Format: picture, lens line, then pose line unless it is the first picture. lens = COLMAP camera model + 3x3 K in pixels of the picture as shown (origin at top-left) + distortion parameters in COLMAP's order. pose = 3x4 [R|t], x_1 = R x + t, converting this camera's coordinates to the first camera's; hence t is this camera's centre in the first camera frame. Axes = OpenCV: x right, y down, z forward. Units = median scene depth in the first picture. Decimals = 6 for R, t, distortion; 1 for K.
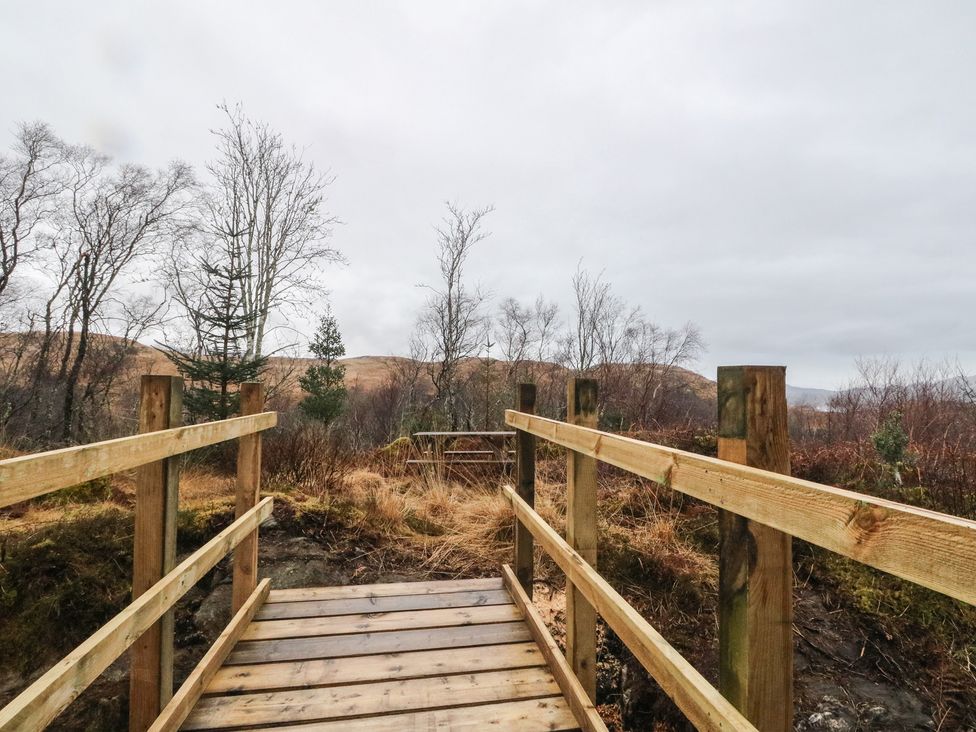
lens RADIAL K [[524.6, 0, 489.8], [0, 524.6, 365.2], [0, 0, 1]] dist [-0.002022, -0.002317]
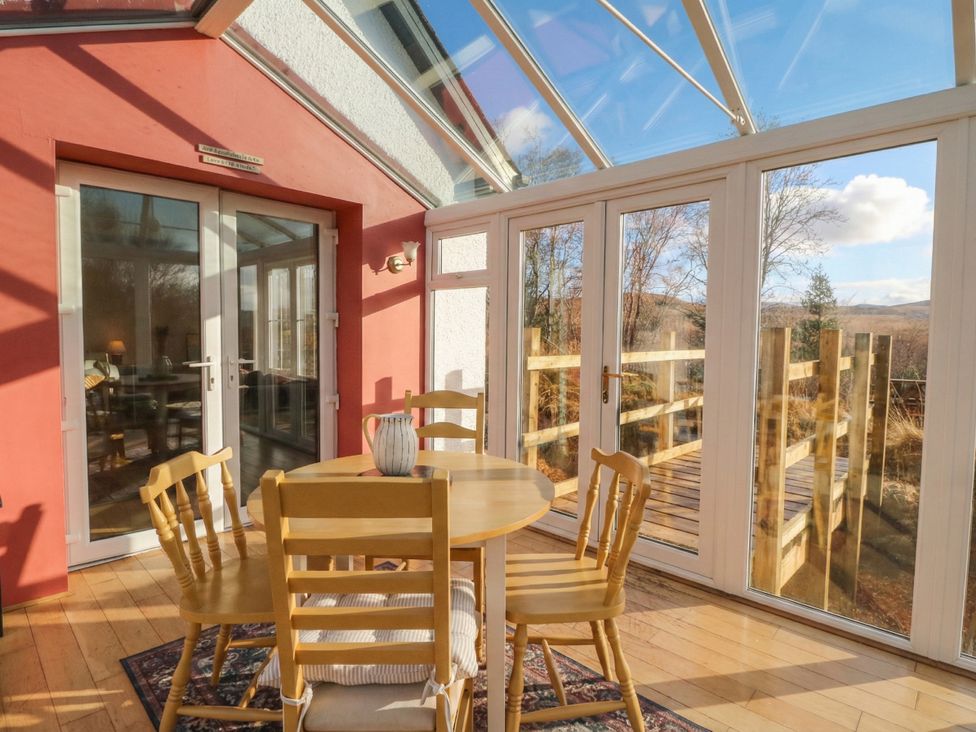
lens RADIAL K [[524.6, 0, 489.2], [0, 524.6, 363.8], [0, 0, 1]] dist [-0.002022, -0.002317]
pose [[0.591010, 0.045983, -0.805353, 0.152436], [0.028850, 0.996530, 0.078070, -0.009689], [0.806148, -0.069375, 0.587633, -0.193344]]
